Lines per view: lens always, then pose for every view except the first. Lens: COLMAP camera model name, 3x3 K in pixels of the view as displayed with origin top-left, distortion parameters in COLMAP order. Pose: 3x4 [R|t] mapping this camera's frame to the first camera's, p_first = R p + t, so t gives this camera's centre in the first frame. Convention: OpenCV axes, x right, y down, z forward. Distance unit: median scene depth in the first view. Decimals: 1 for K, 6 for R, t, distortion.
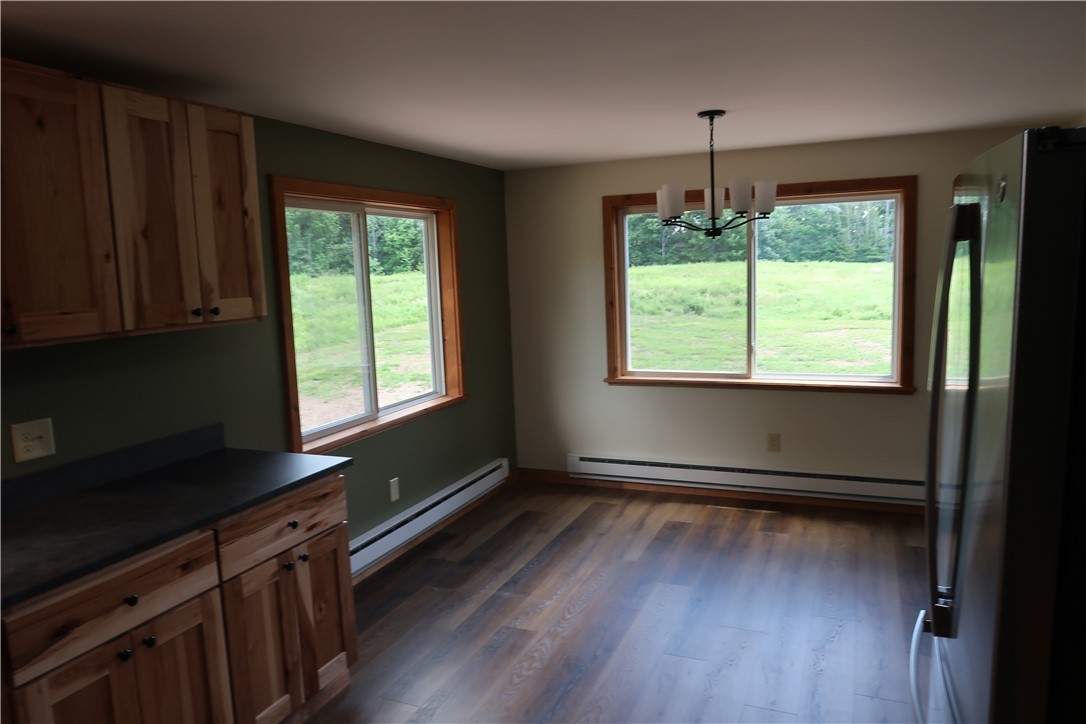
lens RADIAL K [[742.9, 0, 540.7], [0, 742.9, 361.2], [0, 0, 1]] dist [-0.030221, 0.005368]
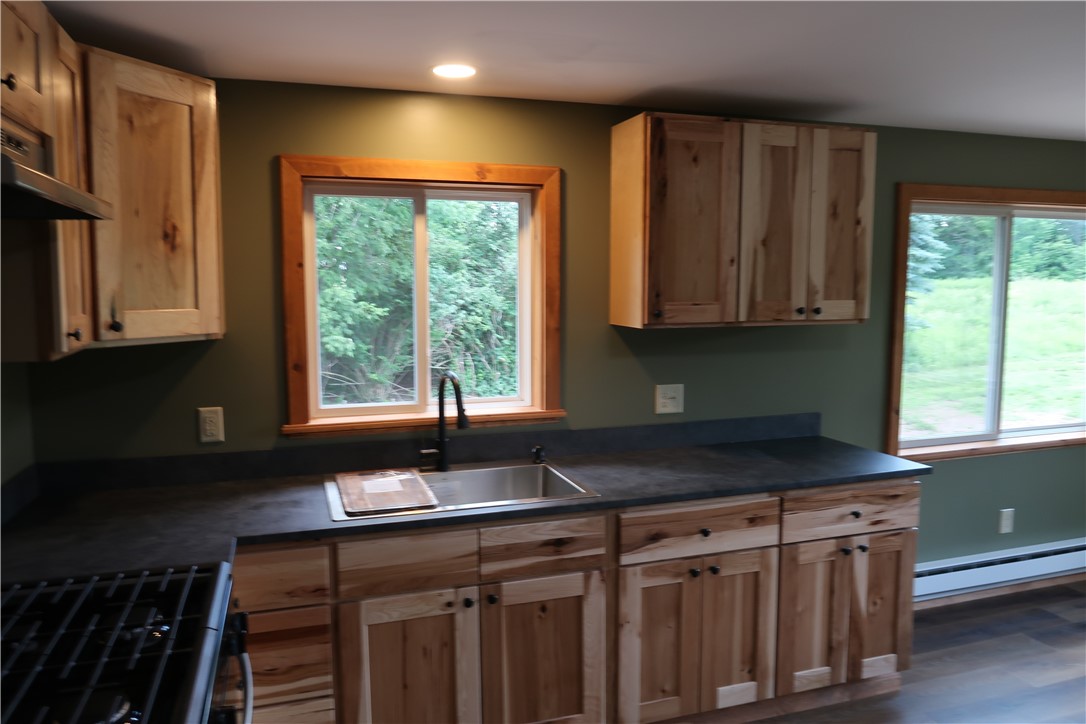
lens RADIAL K [[770.5, 0, 539.8], [0, 770.5, 363.5], [0, 0, 1]] dist [-0.023698, 0.001629]
pose [[0.659947, 0.114471, -0.742540, 0.157747], [-0.114546, 0.992101, 0.051139, 0.000359], [0.742529, 0.051306, 0.667846, -0.089025]]
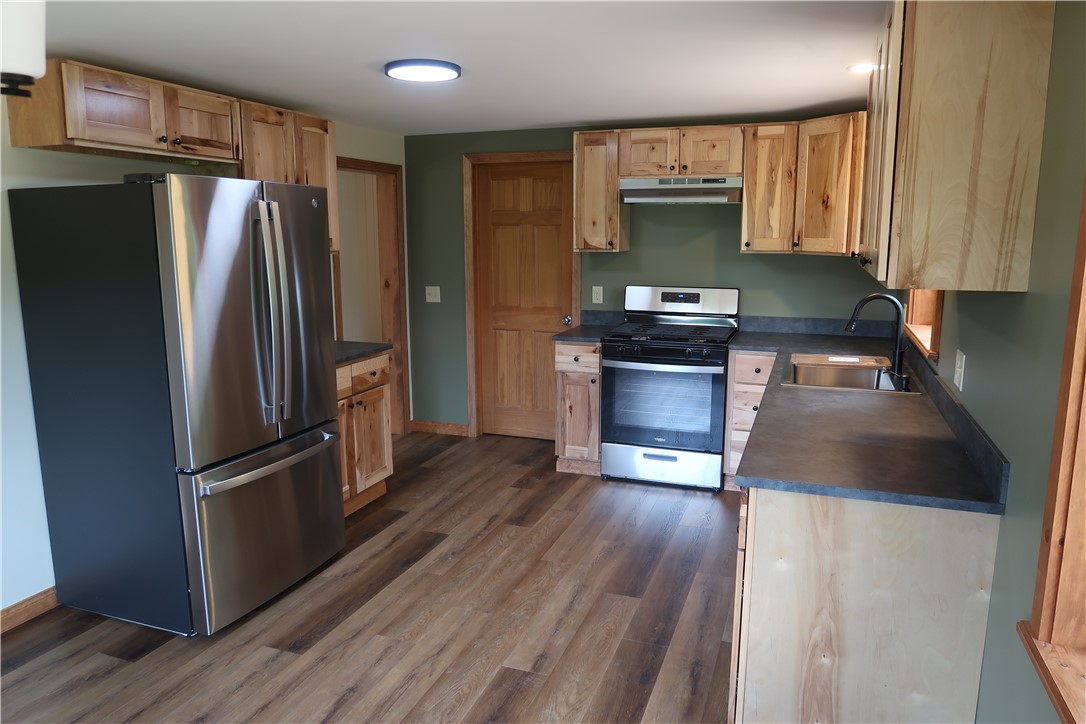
lens RADIAL K [[742.9, 0, 542.1], [0, 742.9, 363.2], [0, 0, 1]] dist [-0.030221, 0.005368]
pose [[-0.997999, 0.045530, -0.043872, -0.039671], [0.030357, 0.953709, 0.299195, -0.217363], [0.055464, 0.297265, -0.953183, 1.802295]]
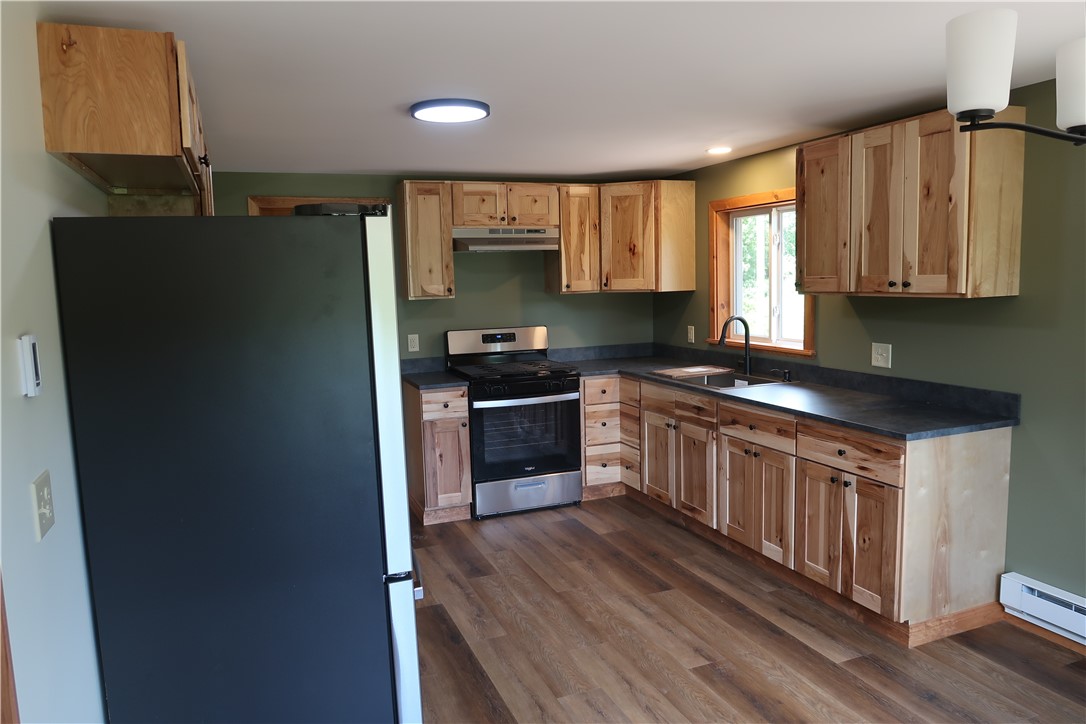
lens RADIAL K [[742.9, 0, 540.0], [0, 742.9, 364.8], [0, 0, 1]] dist [-0.030221, 0.005368]
pose [[-0.707567, 0.137670, -0.693106, 0.889299], [-0.035515, 0.972671, 0.229456, -0.200481], [0.705753, 0.186971, -0.683341, 1.446333]]
